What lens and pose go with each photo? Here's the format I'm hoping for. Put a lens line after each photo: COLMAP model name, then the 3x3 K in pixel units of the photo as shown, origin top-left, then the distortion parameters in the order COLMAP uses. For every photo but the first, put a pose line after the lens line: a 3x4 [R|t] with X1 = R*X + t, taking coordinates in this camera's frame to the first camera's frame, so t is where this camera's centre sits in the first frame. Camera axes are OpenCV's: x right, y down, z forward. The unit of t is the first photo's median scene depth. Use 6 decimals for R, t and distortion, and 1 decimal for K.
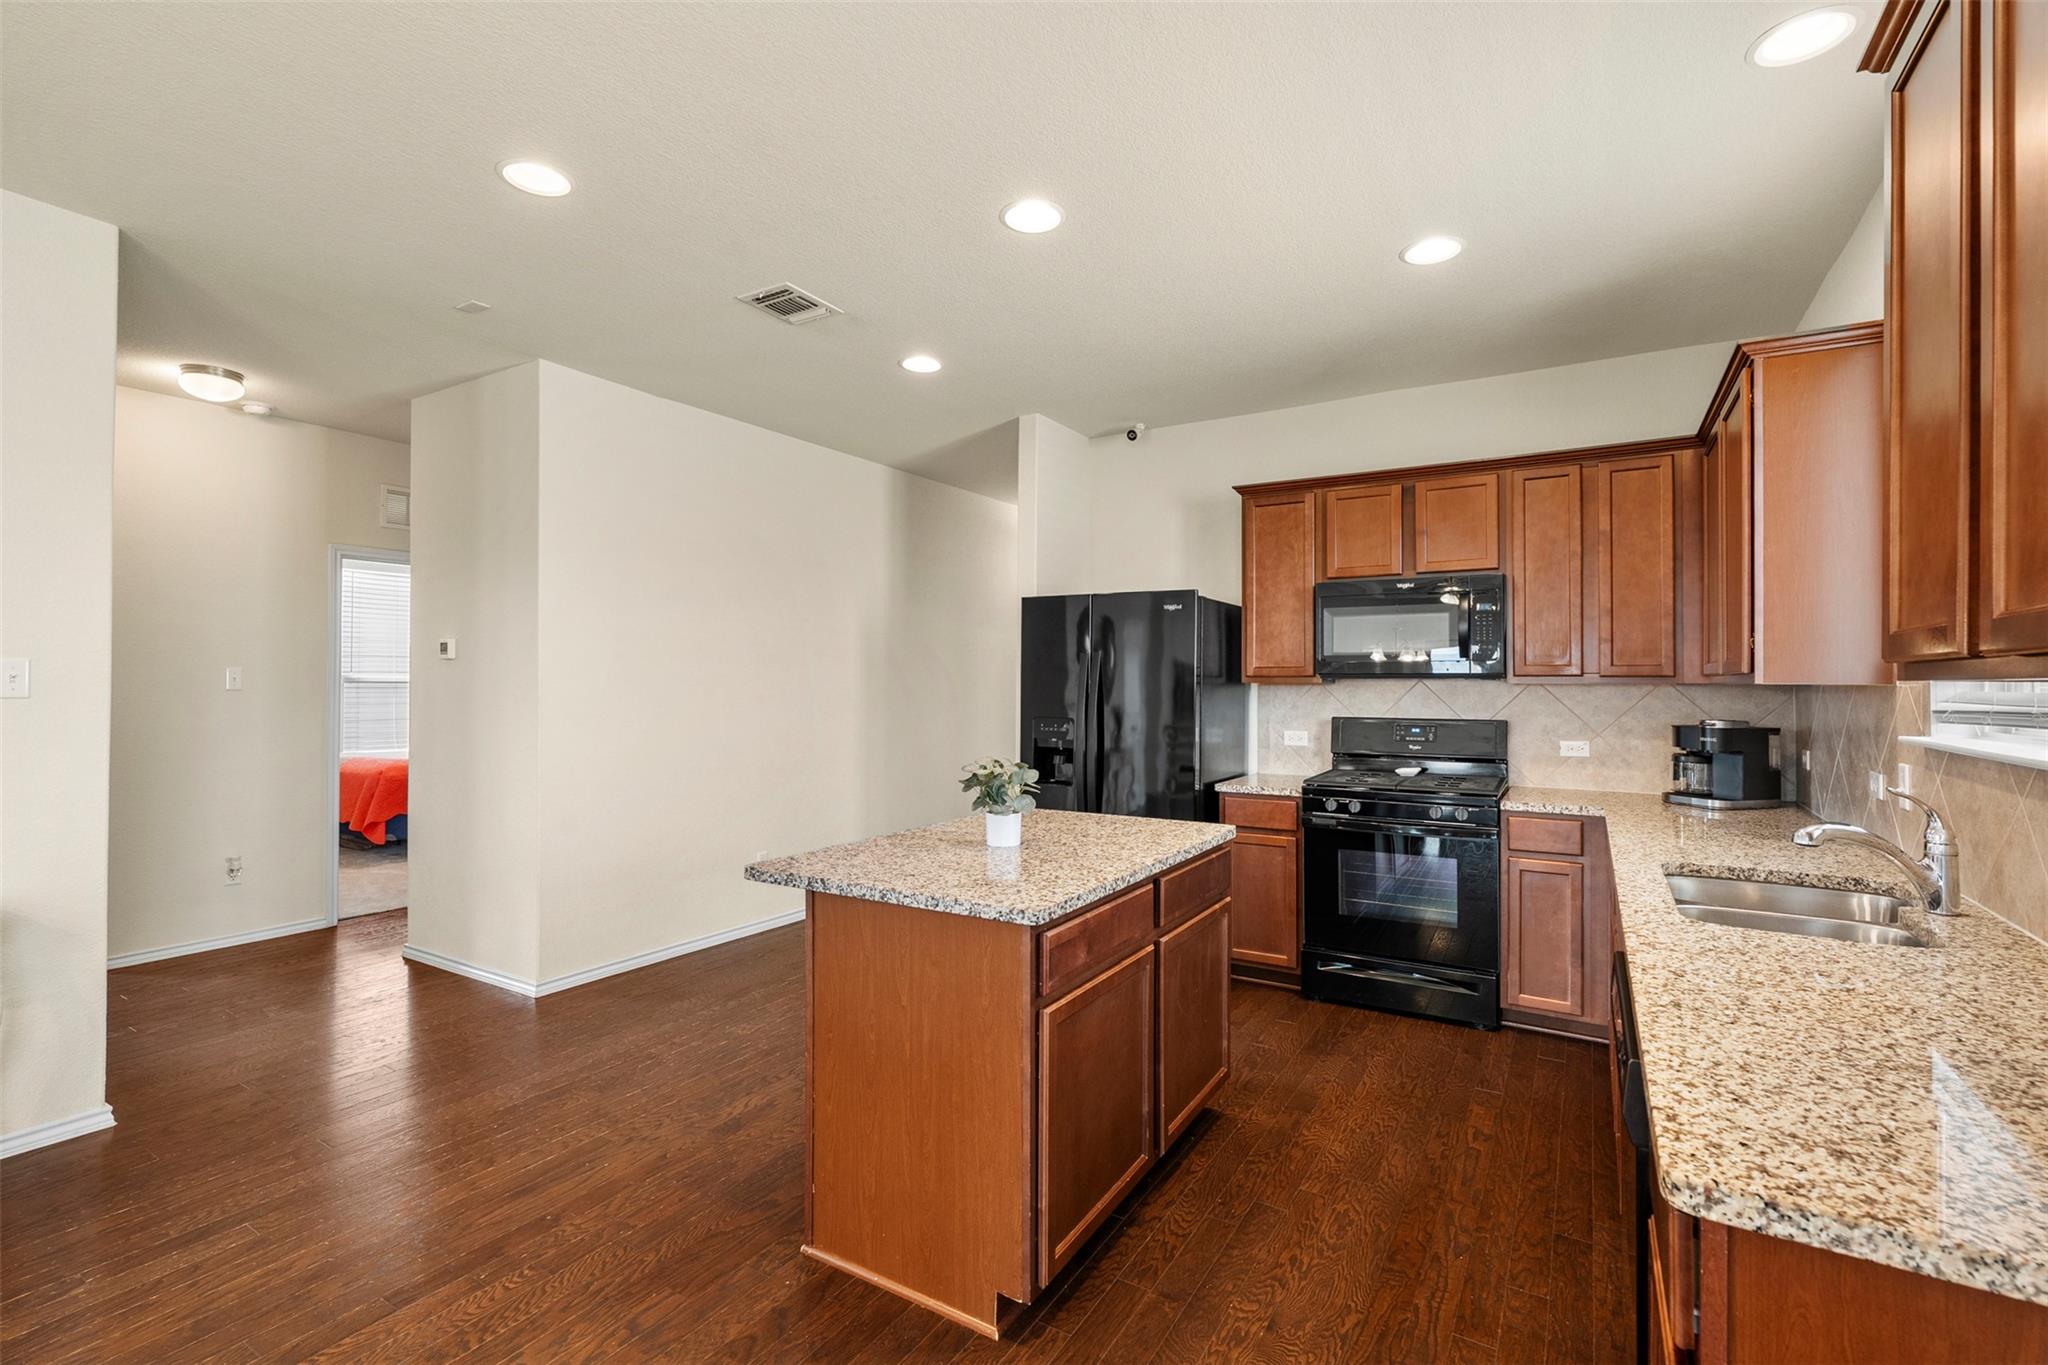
lens RADIAL K [[921.2, 0, 1031.9], [0, 921.2, 668.7], [0, 0, 1]] dist [-0.002218, 0.001362]
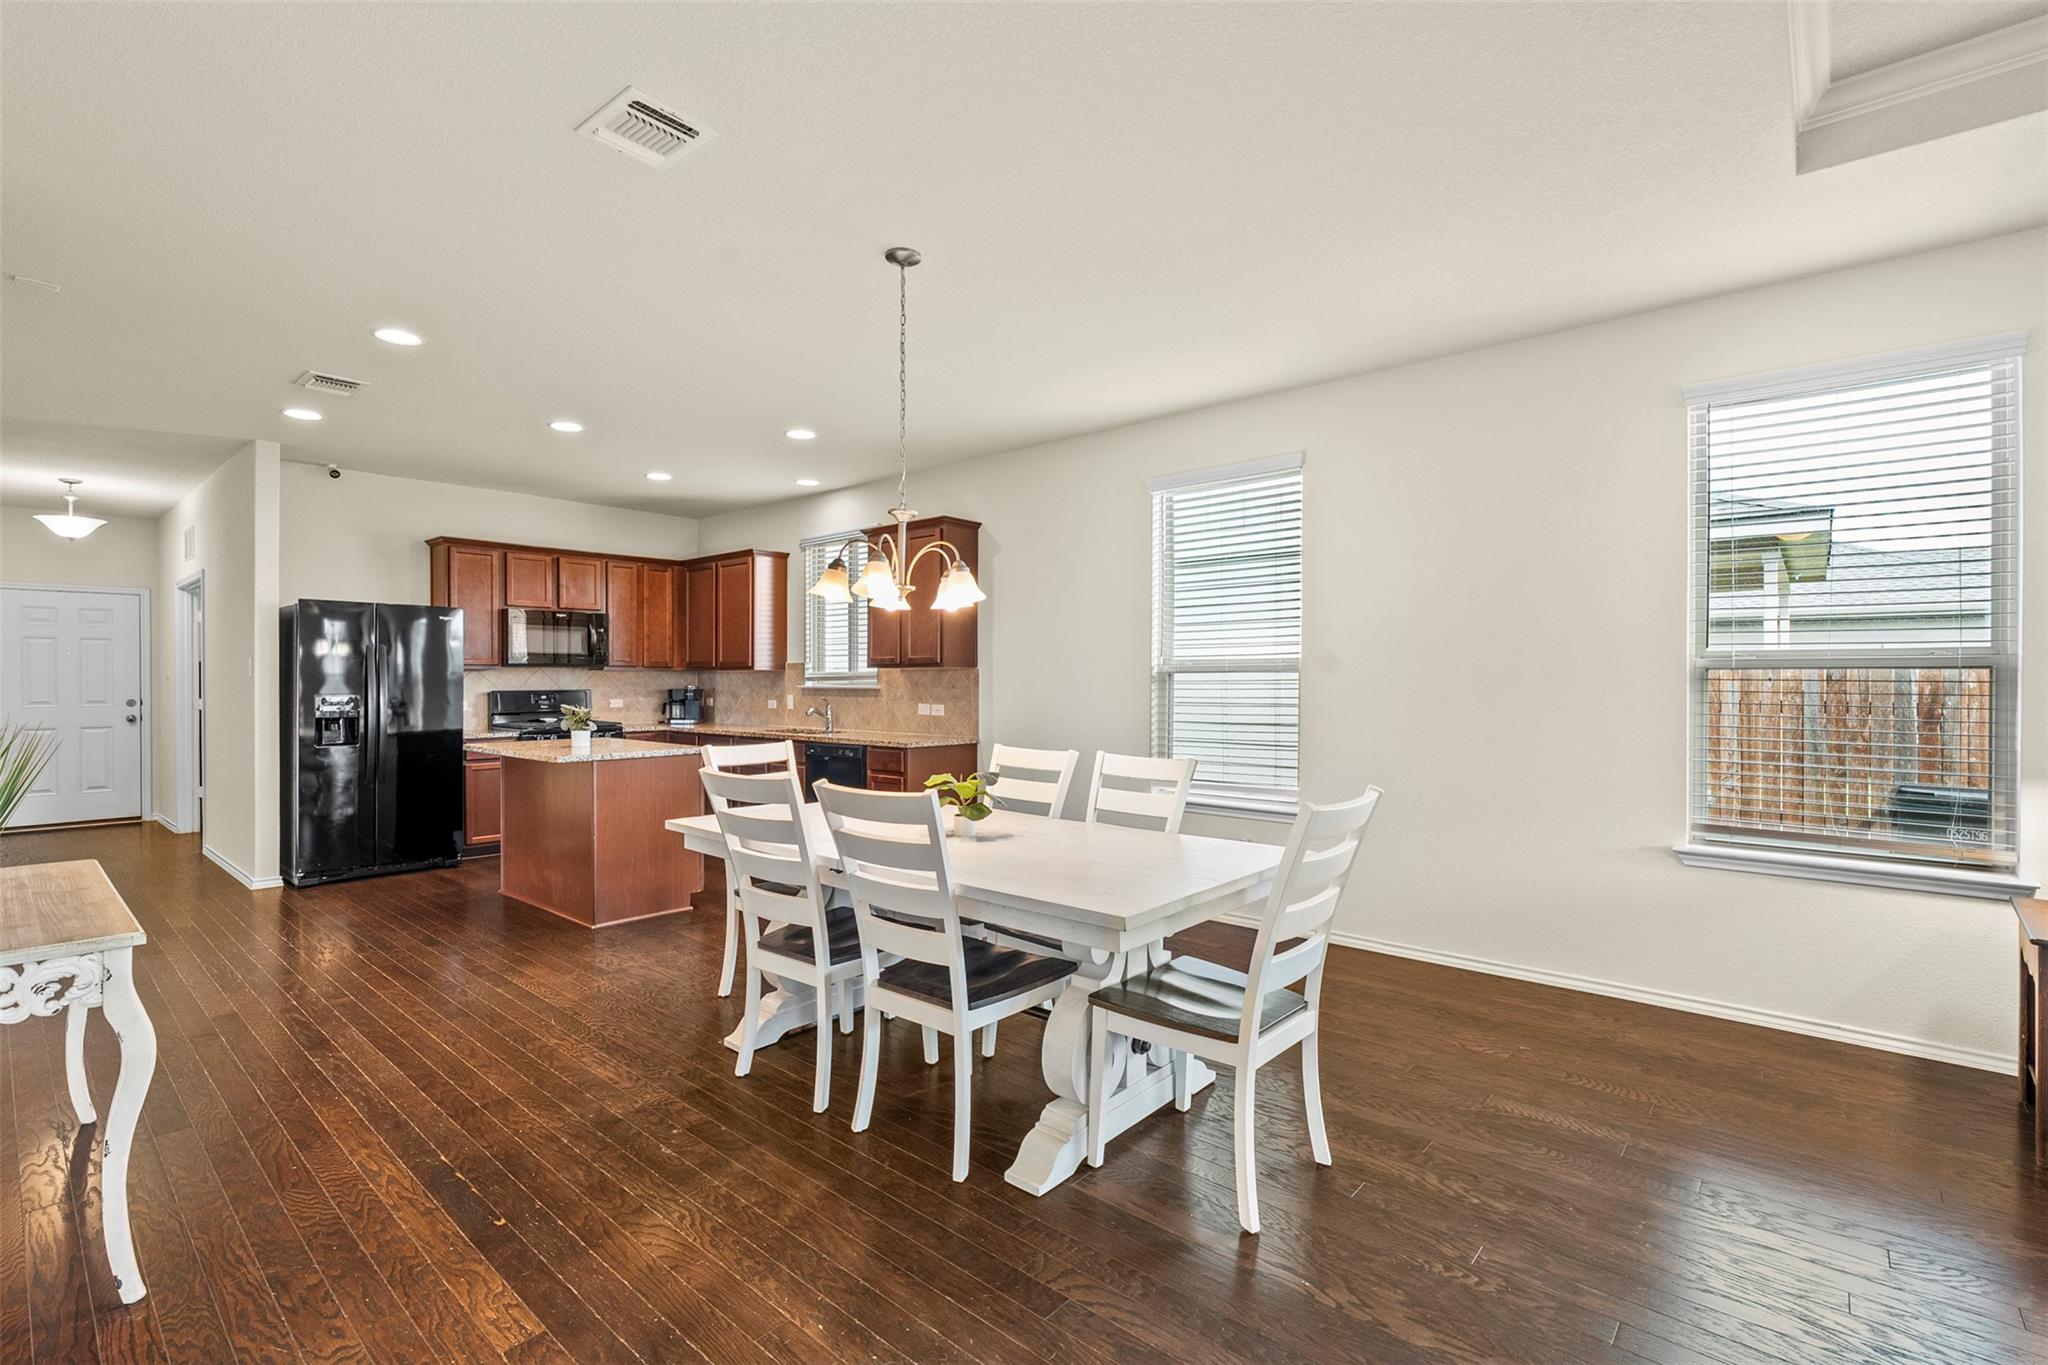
lens RADIAL K [[921.2, 0, 1024.5], [0, 921.2, 687.2], [0, 0, 1]] dist [-0.002218, 0.001362]
pose [[0.168646, -0.013494, 0.985584, -1.198863], [-0.012608, 0.999795, 0.015846, 0.009935], [-0.985596, -0.015099, 0.168441, -0.192133]]
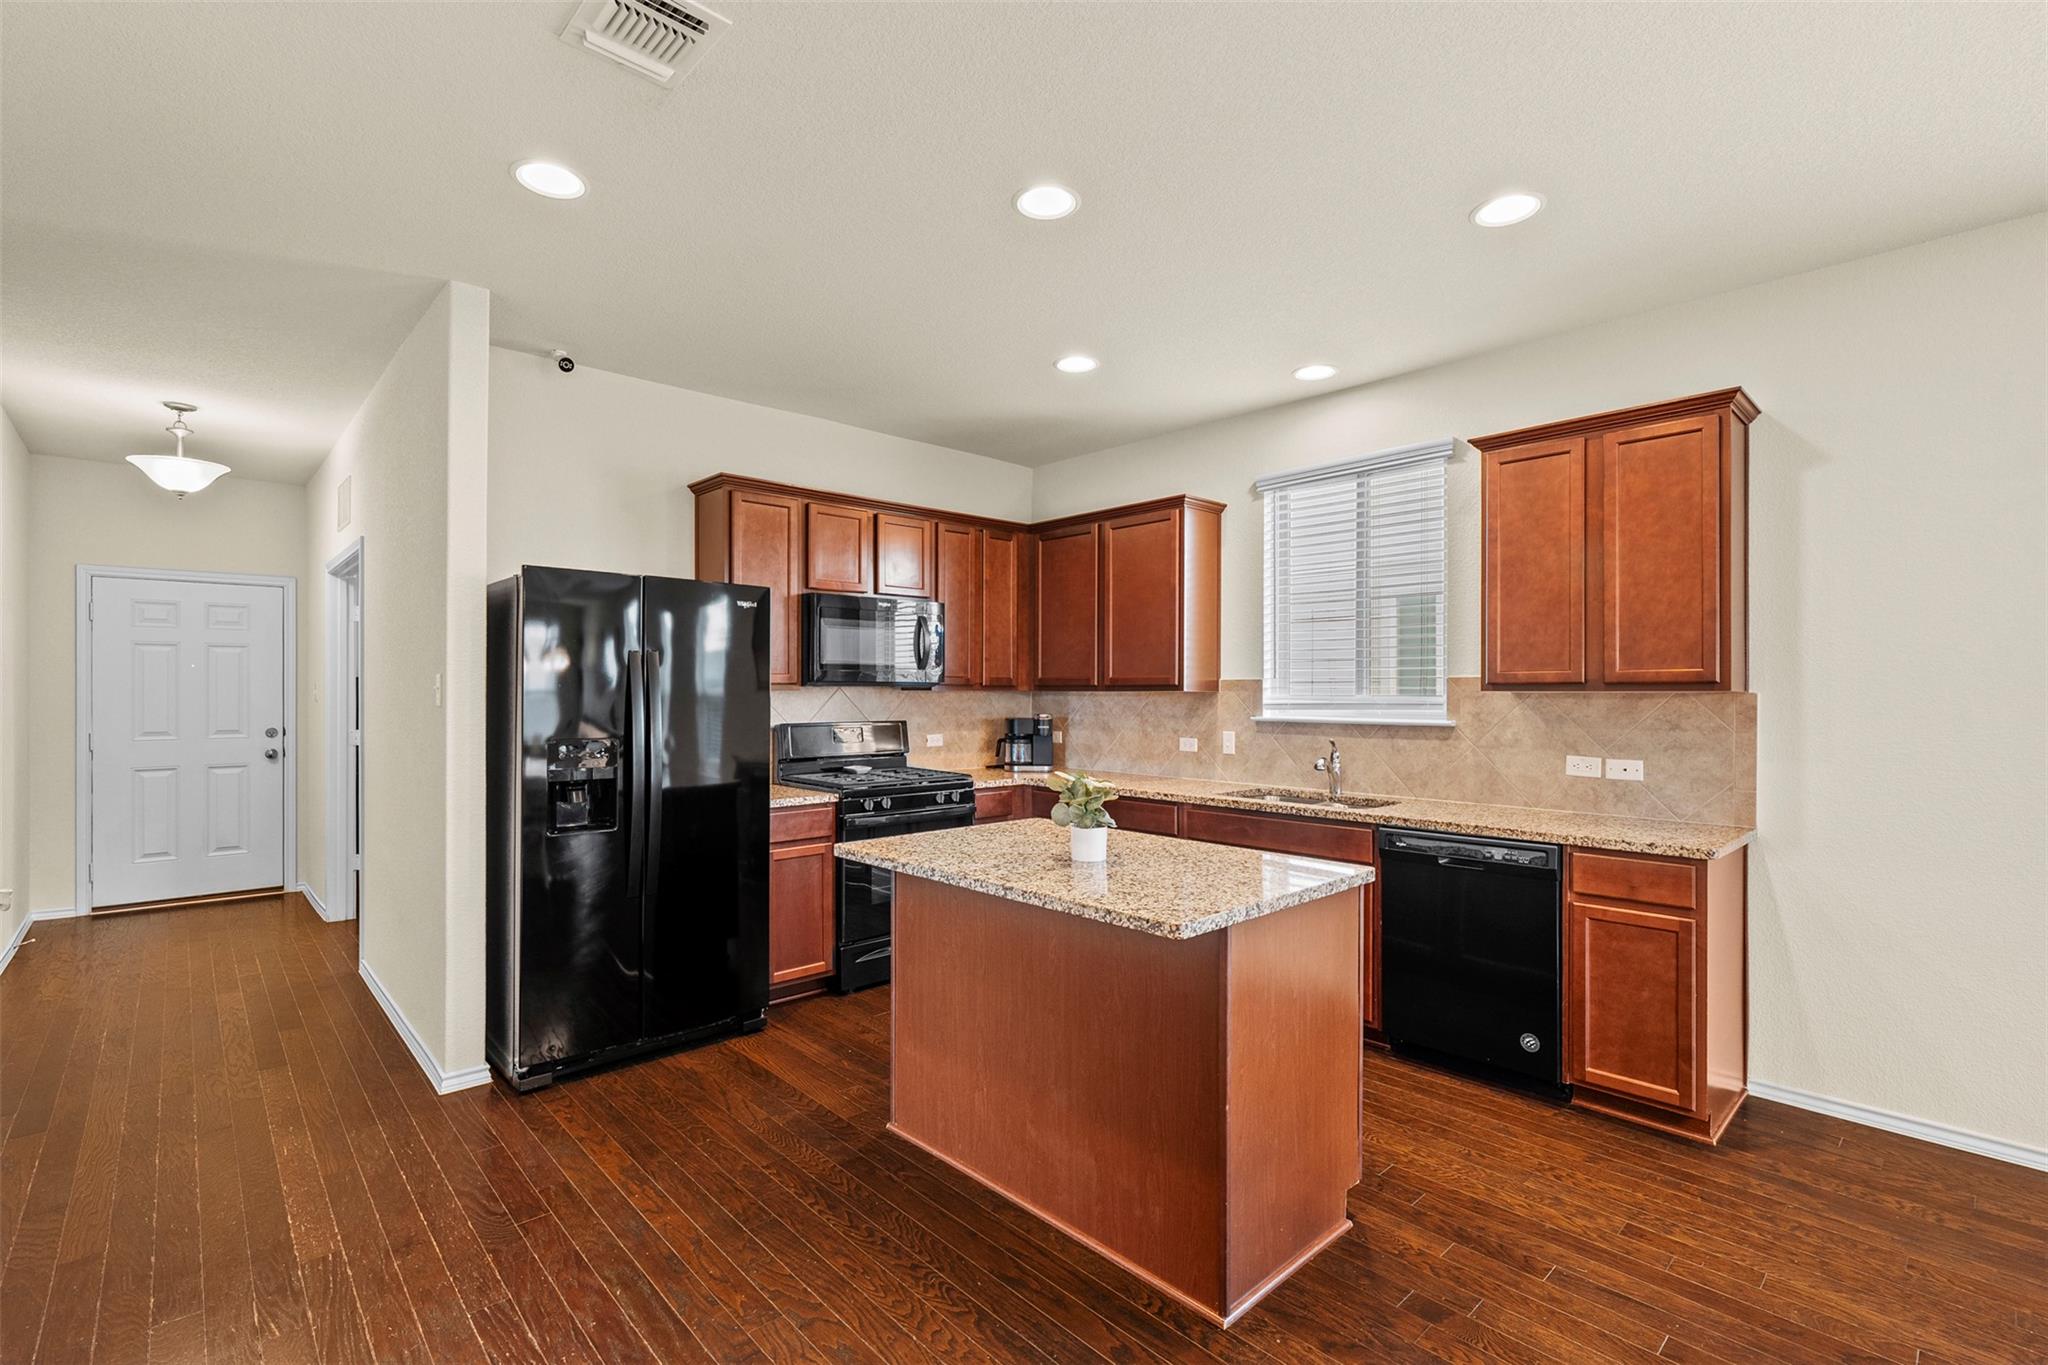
lens RADIAL K [[921.2, 0, 1027.3], [0, 921.2, 694.0], [0, 0, 1]] dist [-0.002218, 0.001362]
pose [[0.268879, -0.007553, 0.963144, -0.631580], [-0.013582, 0.999840, 0.011632, 0.004274], [-0.963078, -0.016209, 0.268733, 0.518713]]
